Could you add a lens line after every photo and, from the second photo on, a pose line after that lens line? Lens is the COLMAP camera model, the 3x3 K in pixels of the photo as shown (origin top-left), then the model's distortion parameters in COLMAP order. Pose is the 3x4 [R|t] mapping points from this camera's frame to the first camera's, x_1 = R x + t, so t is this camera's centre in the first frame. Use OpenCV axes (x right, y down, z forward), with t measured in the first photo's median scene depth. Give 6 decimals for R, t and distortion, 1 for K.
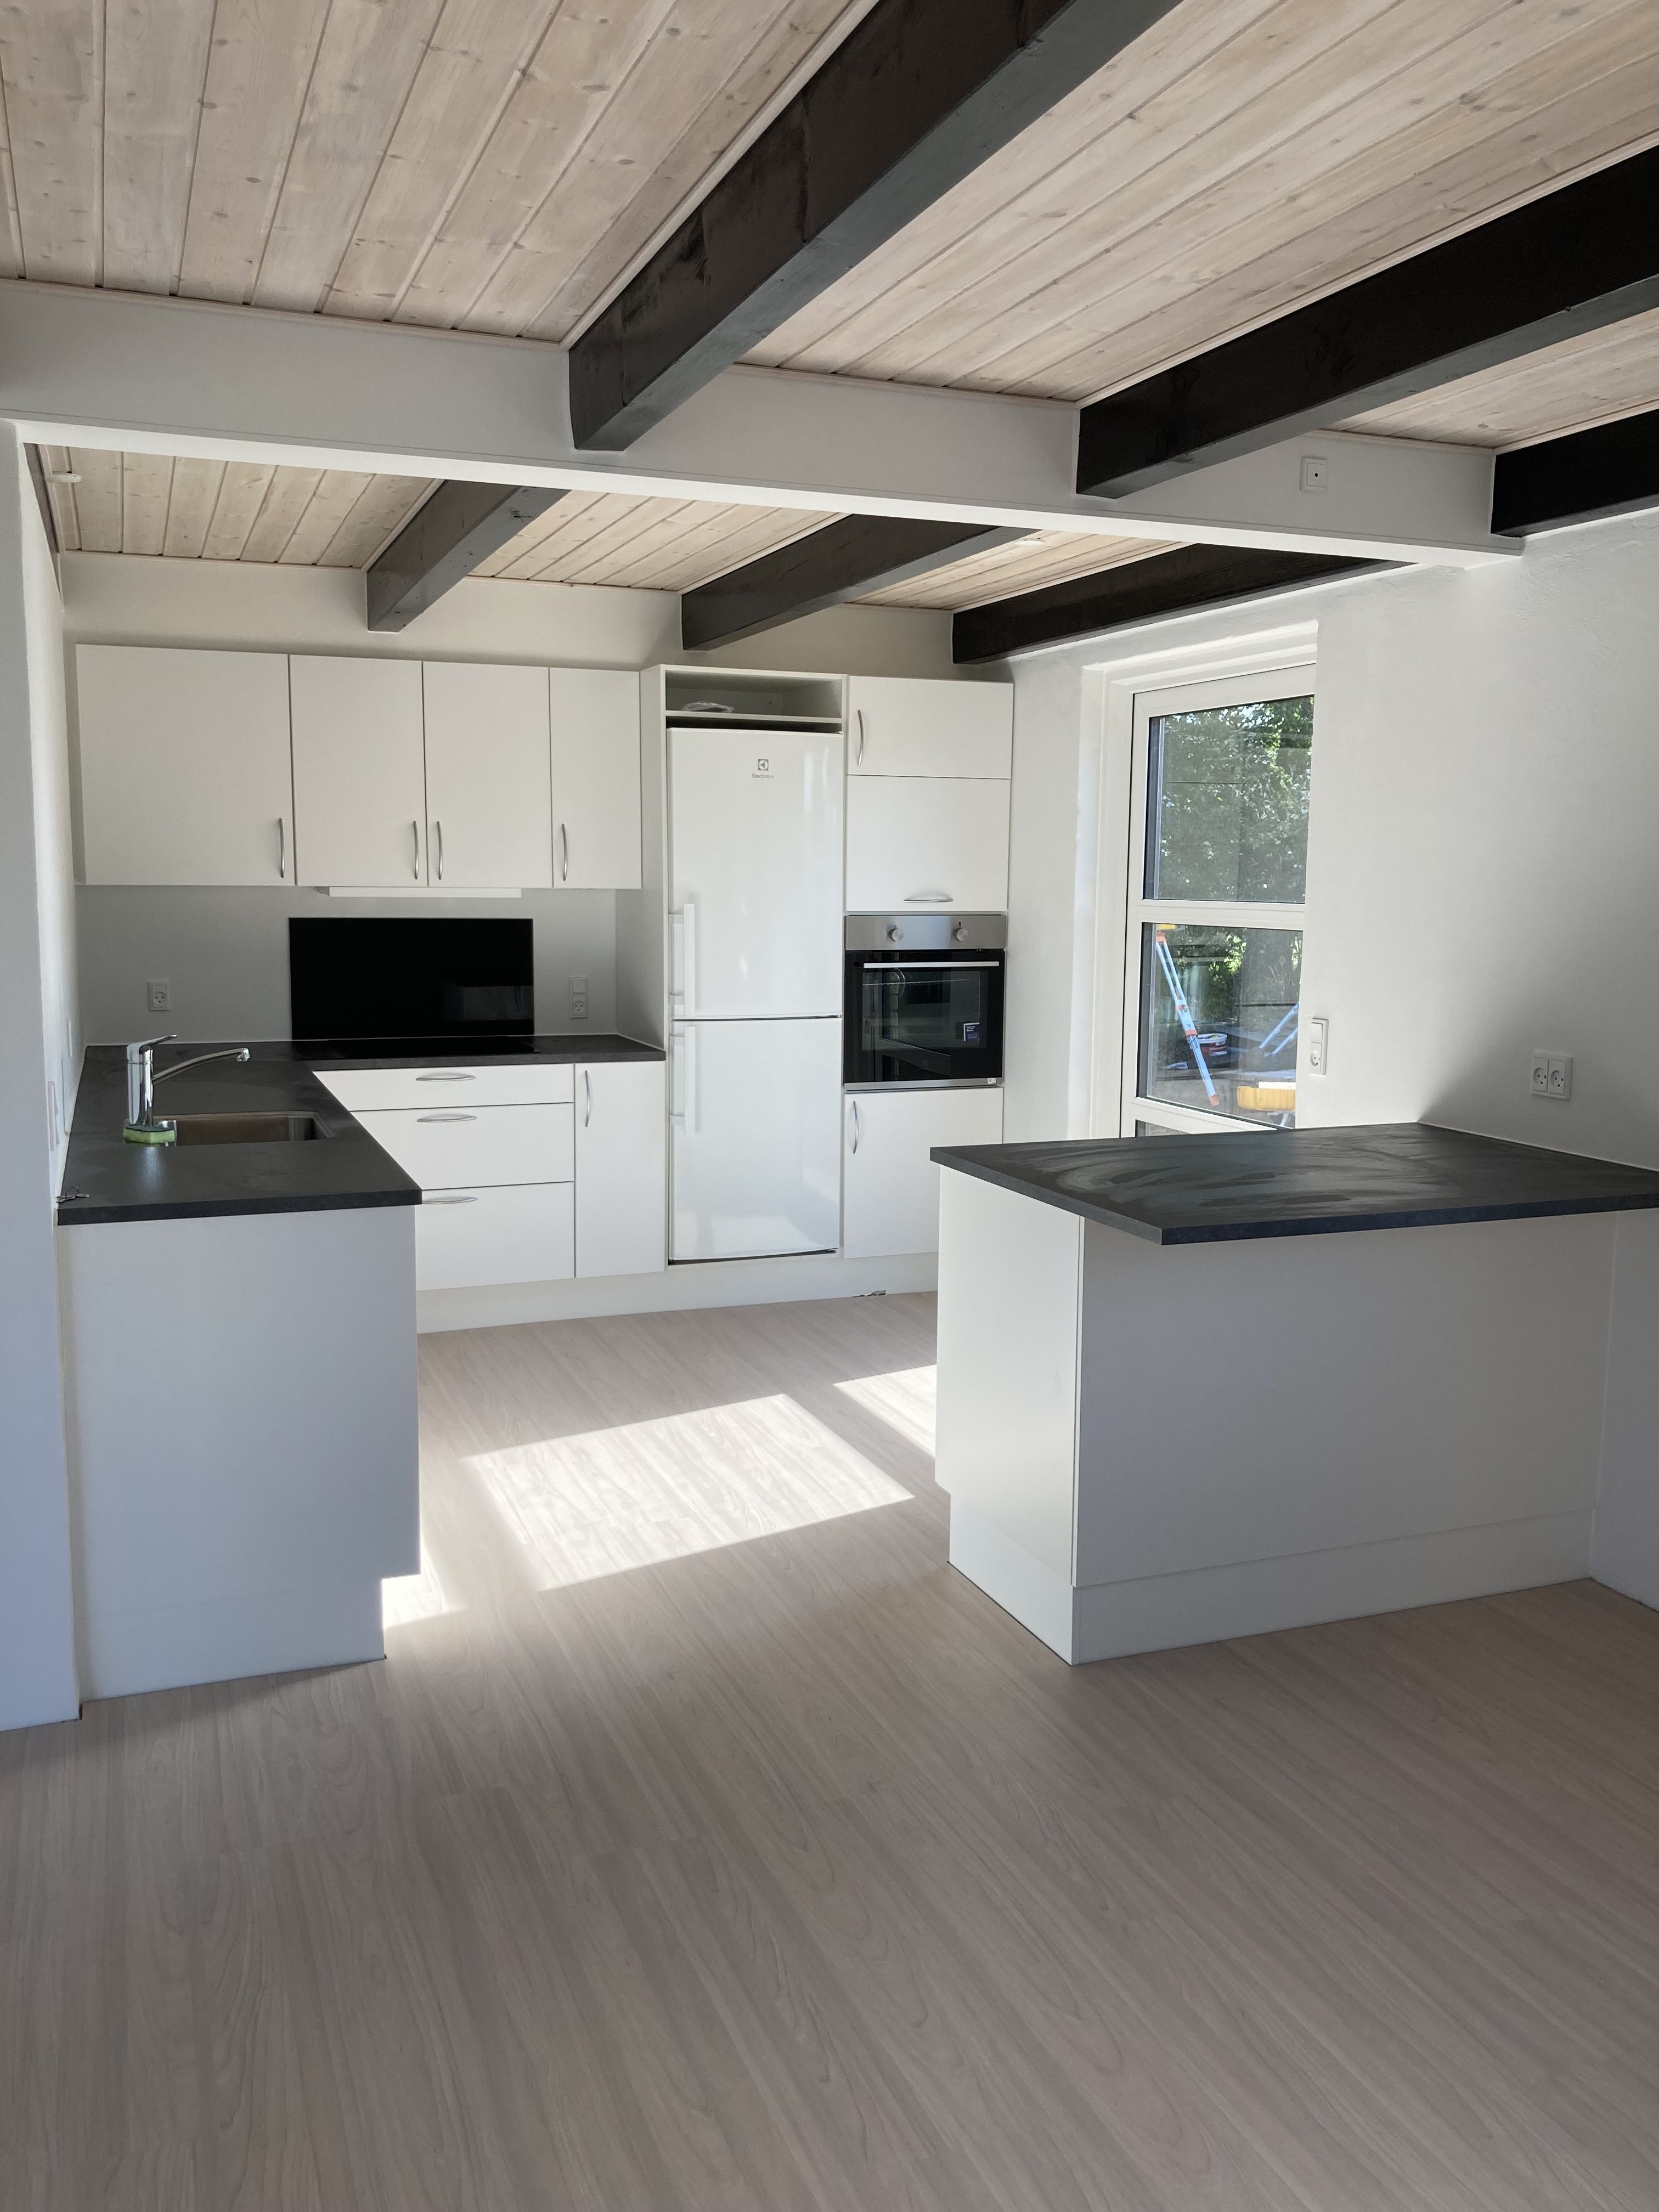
lens RADIAL K [[1807.1, 0, 829.5], [0, 1807.1, 1106.0], [0, 0, 1]] dist [0.074392, -0.075980]
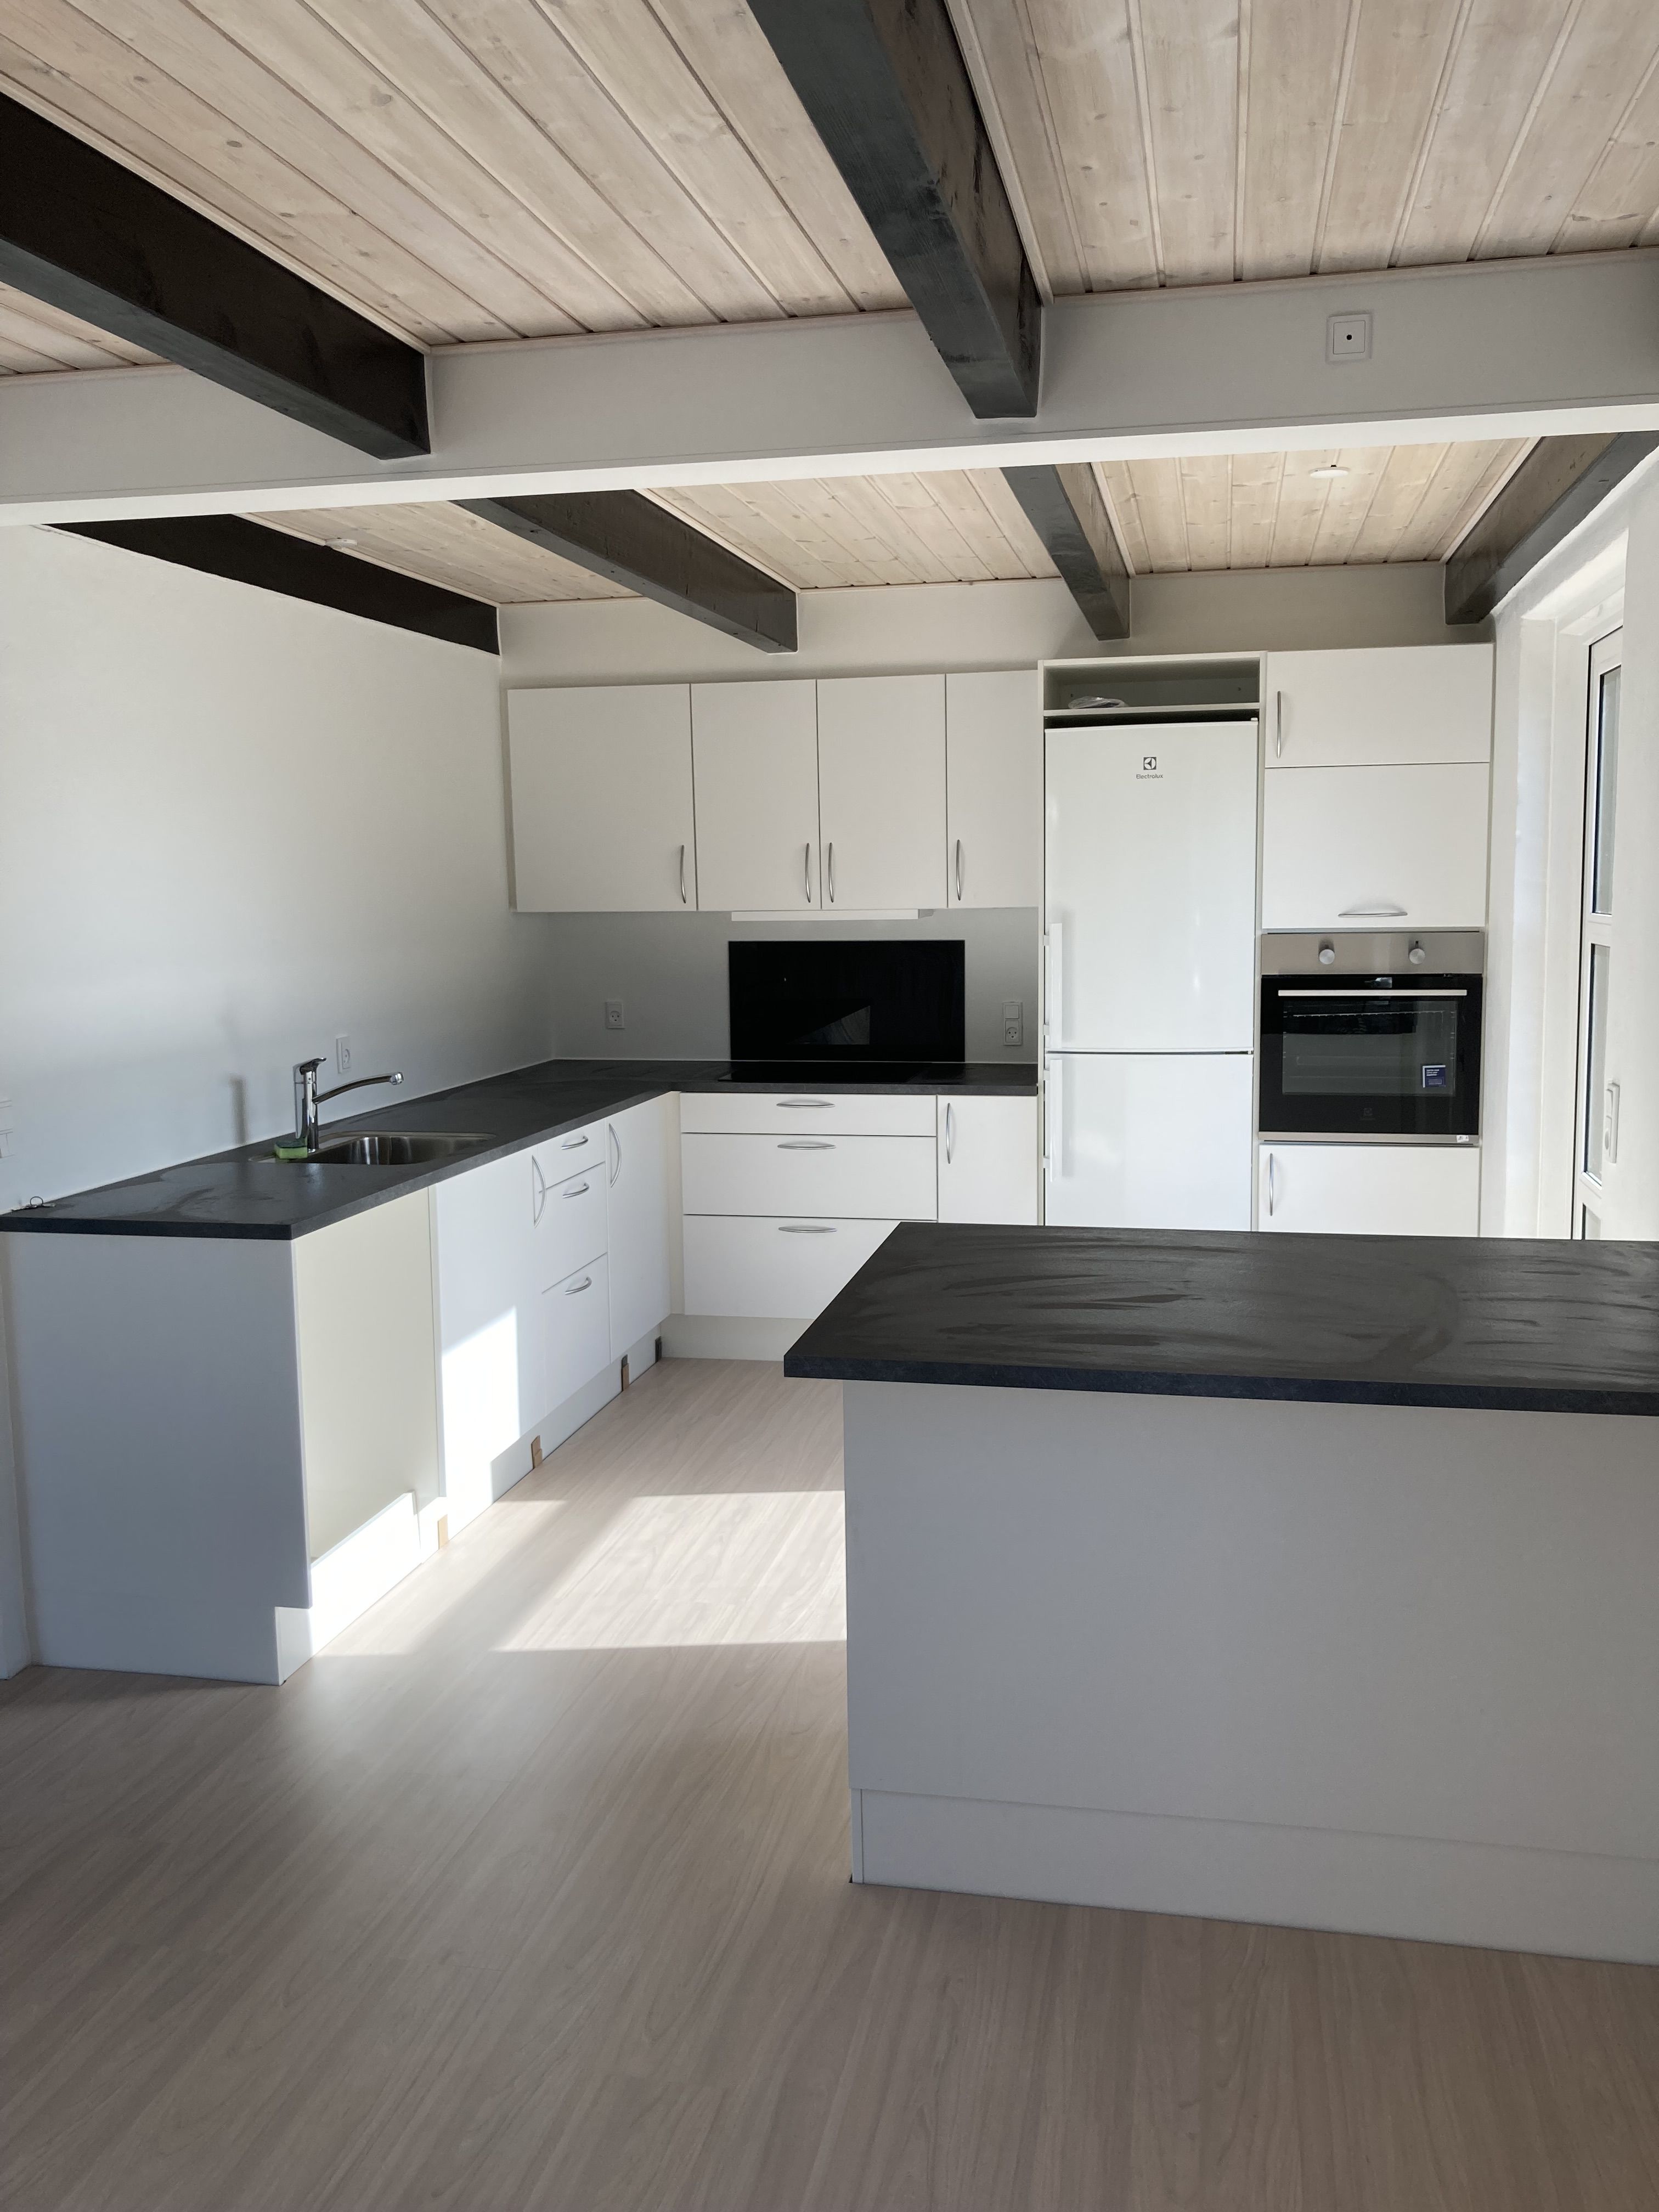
lens RADIAL K [[1807.1, 0, 829.5], [0, 1807.1, 1106.0], [0, 0, 1]] dist [0.074392, -0.075980]
pose [[0.836091, 0.047126, -0.546563, 0.318715], [-0.048718, 0.998745, 0.011589, -0.025729], [0.546423, 0.016938, 0.837338, 0.183441]]
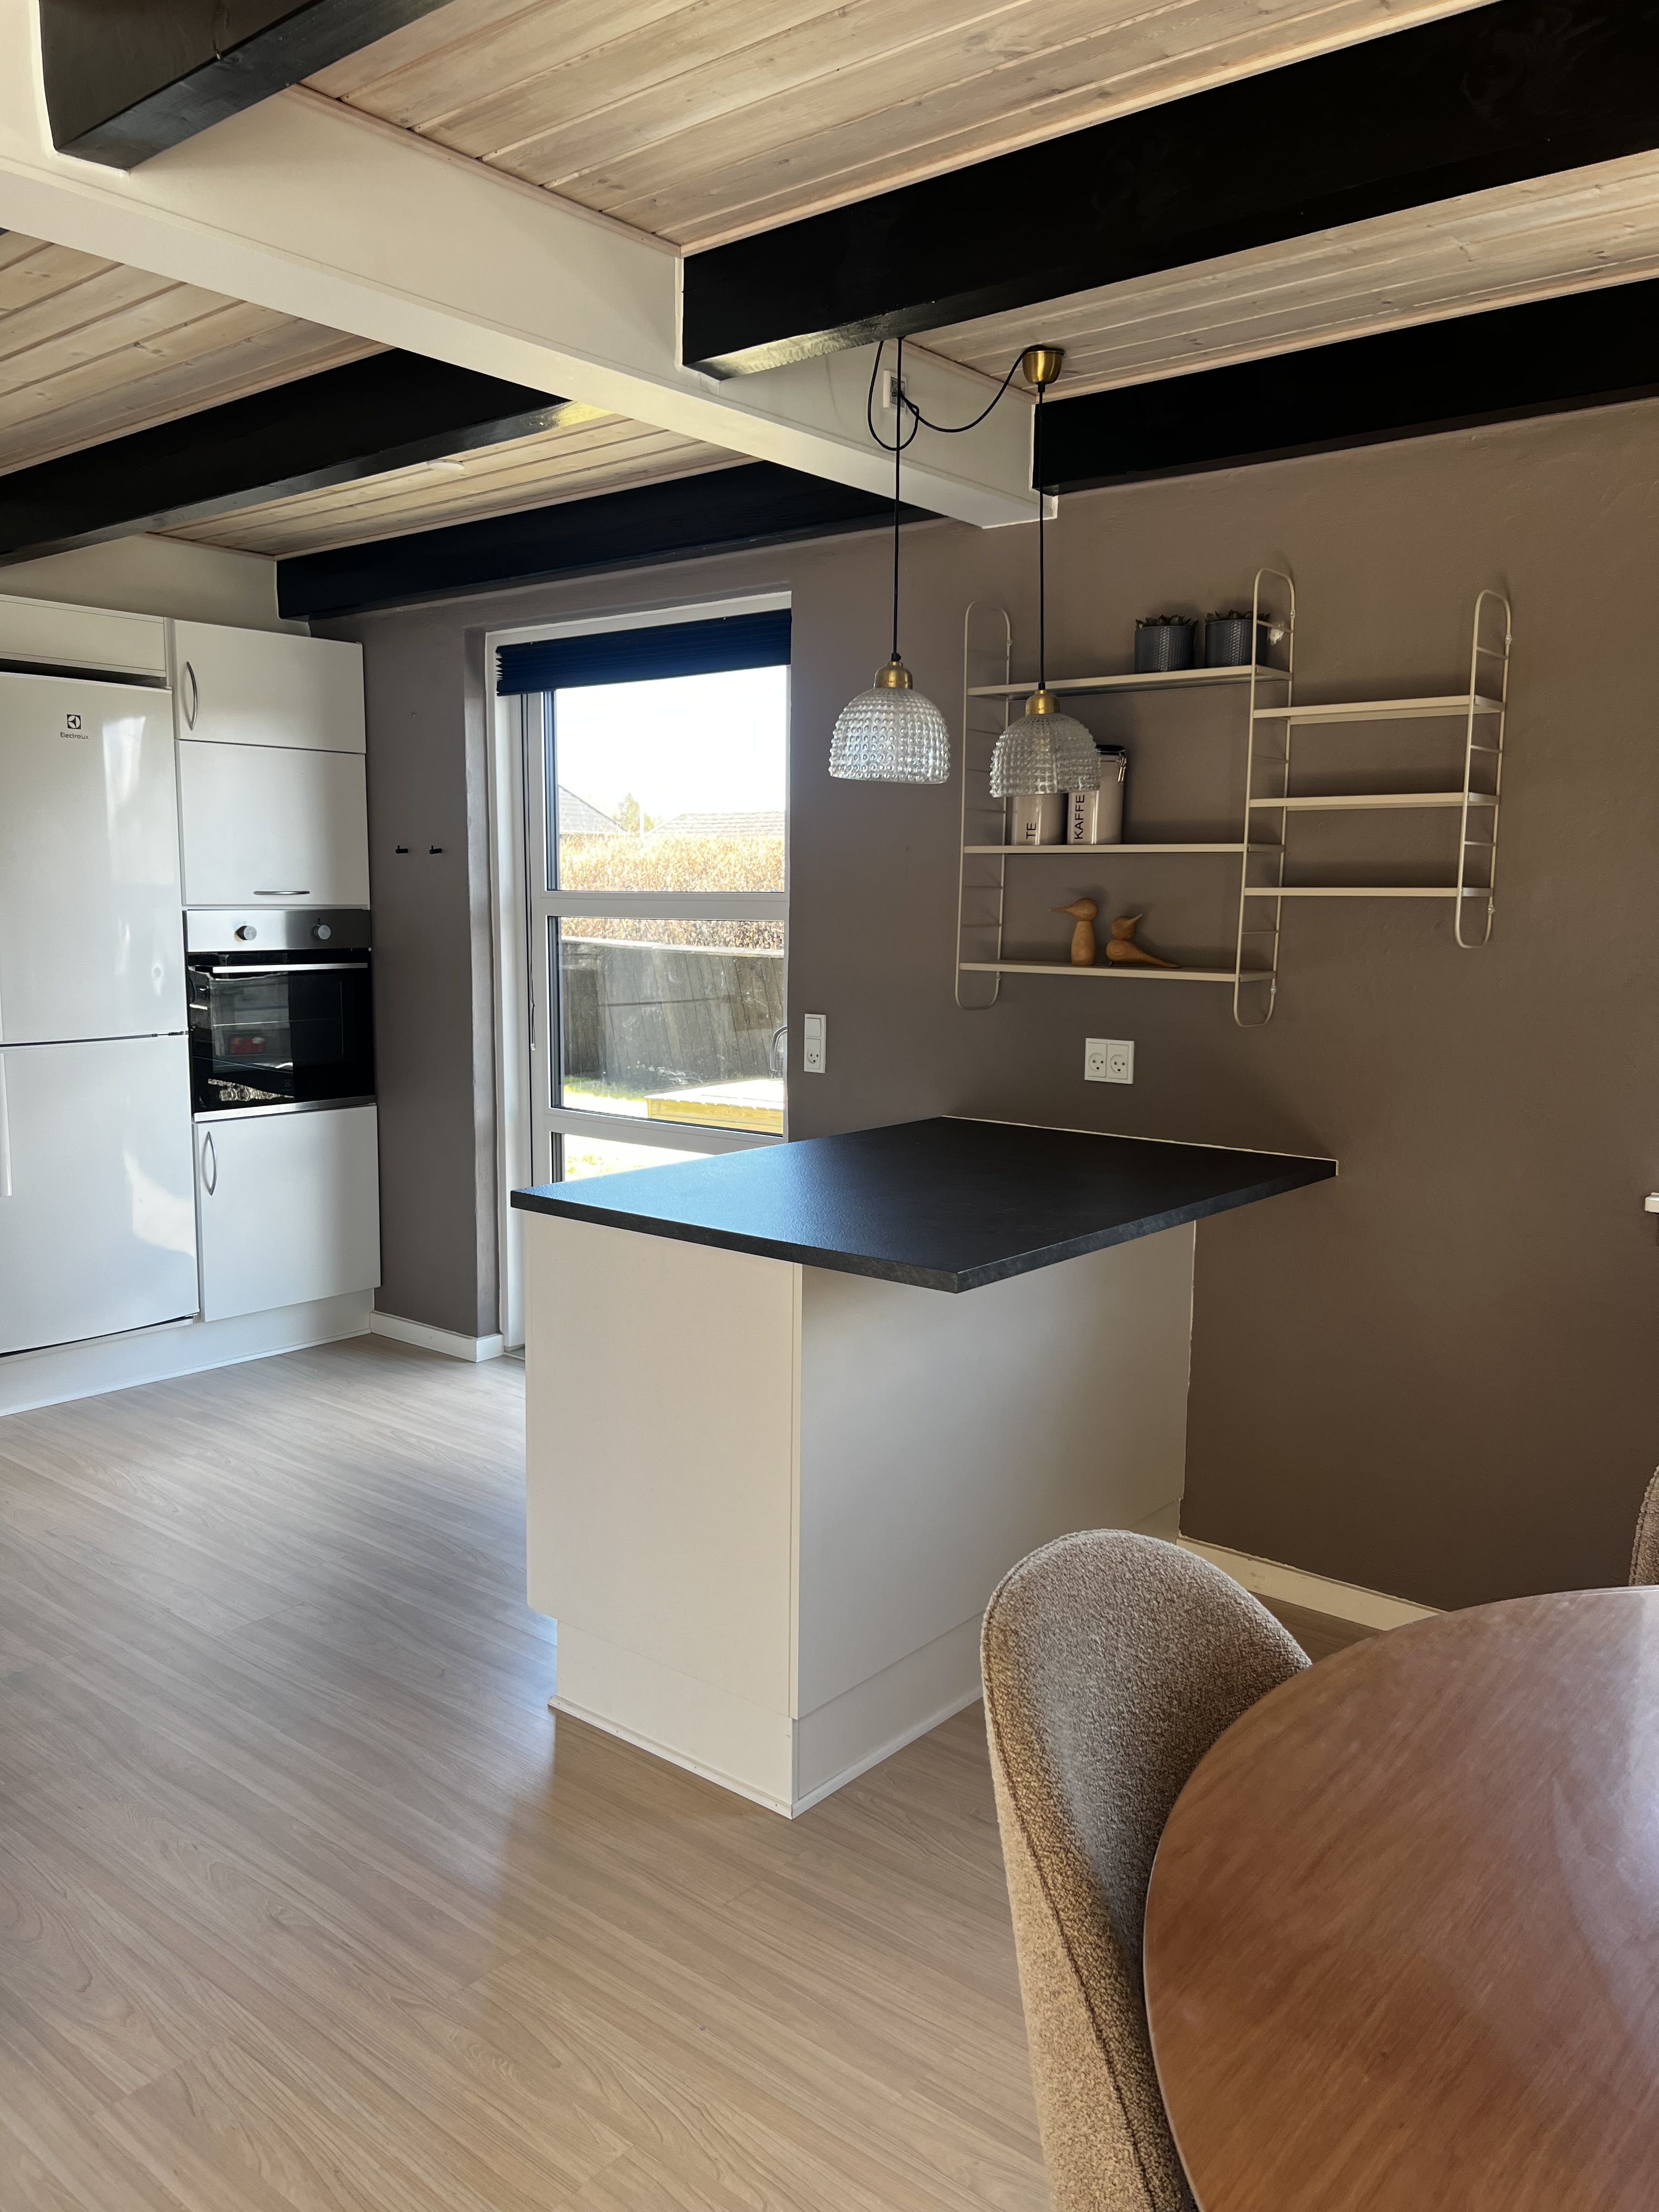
lens RADIAL K [[1680.5, 0, 825.1], [0, 1680.5, 1141.4], [0, 0, 1]] dist [-0.002488, -0.001269]
pose [[0.878457, -0.073842, 0.472081, -0.107939], [0.062264, 0.997253, 0.040126, -0.013259], [-0.473747, -0.005855, 0.880642, 0.190809]]
